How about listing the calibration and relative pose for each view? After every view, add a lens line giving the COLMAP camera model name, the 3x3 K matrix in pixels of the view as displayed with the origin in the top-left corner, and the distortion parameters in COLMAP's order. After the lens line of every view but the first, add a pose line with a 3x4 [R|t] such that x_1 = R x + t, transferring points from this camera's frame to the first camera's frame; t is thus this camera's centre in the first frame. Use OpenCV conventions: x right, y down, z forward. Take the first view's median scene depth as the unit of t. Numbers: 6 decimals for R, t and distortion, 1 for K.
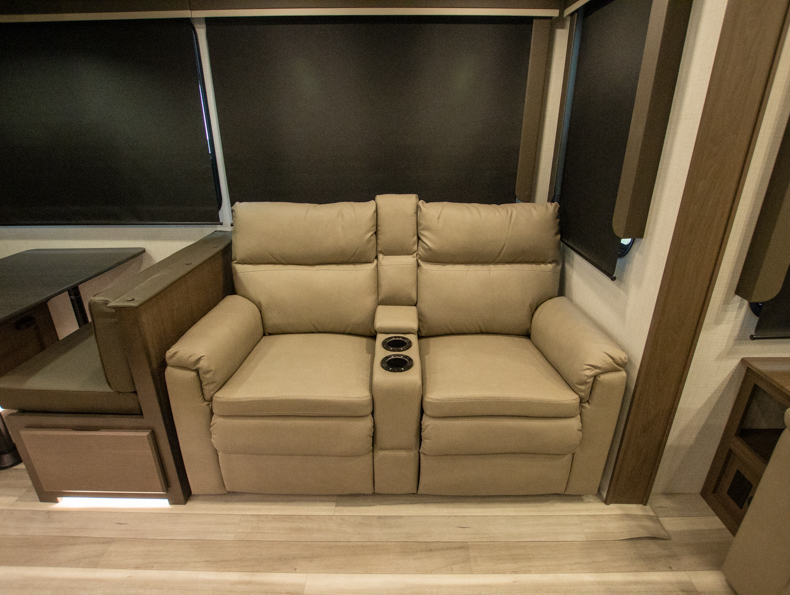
lens RADIAL K [[410.9, 0, 398.3], [0, 410.9, 296.0], [0, 0, 1]] dist [-0.033248, 0.003514]
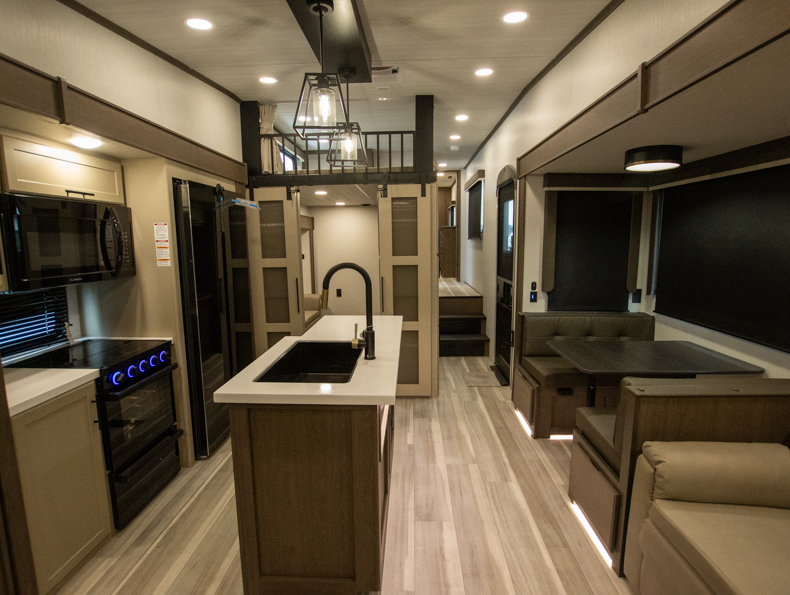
lens RADIAL K [[410.9, 0, 398.7], [0, 410.9, 294.3], [0, 0, 1]] dist [-0.033248, 0.003514]
pose [[-0.030443, 0.133150, -0.990628, 0.526484], [-0.363172, 0.921880, 0.135070, -0.146104], [0.931224, 0.363881, 0.020291, 0.134963]]
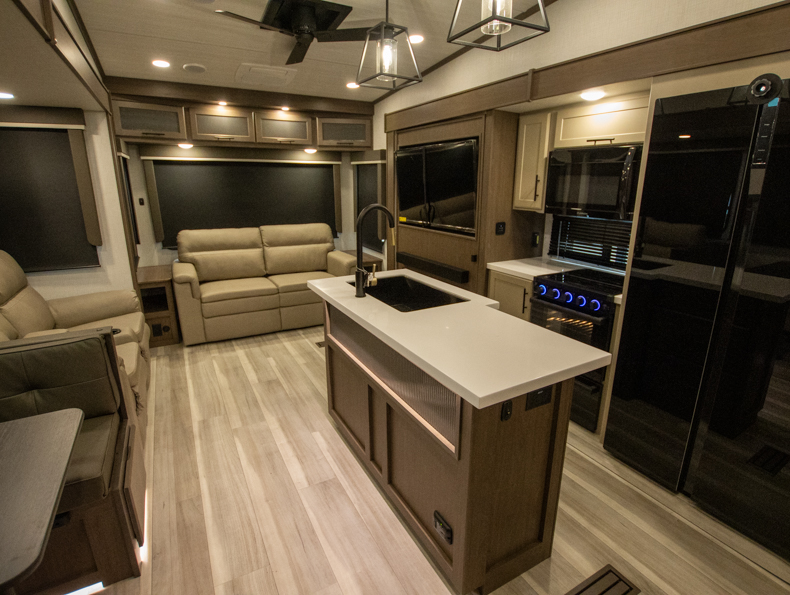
lens RADIAL K [[410.9, 0, 399.7], [0, 410.9, 294.6], [0, 0, 1]] dist [-0.033248, 0.003514]
pose [[-0.489146, -0.235136, 0.839909, -2.021321], [0.320750, 0.847001, 0.423920, -0.307344], [-0.811083, 0.476760, -0.338887, 0.520275]]
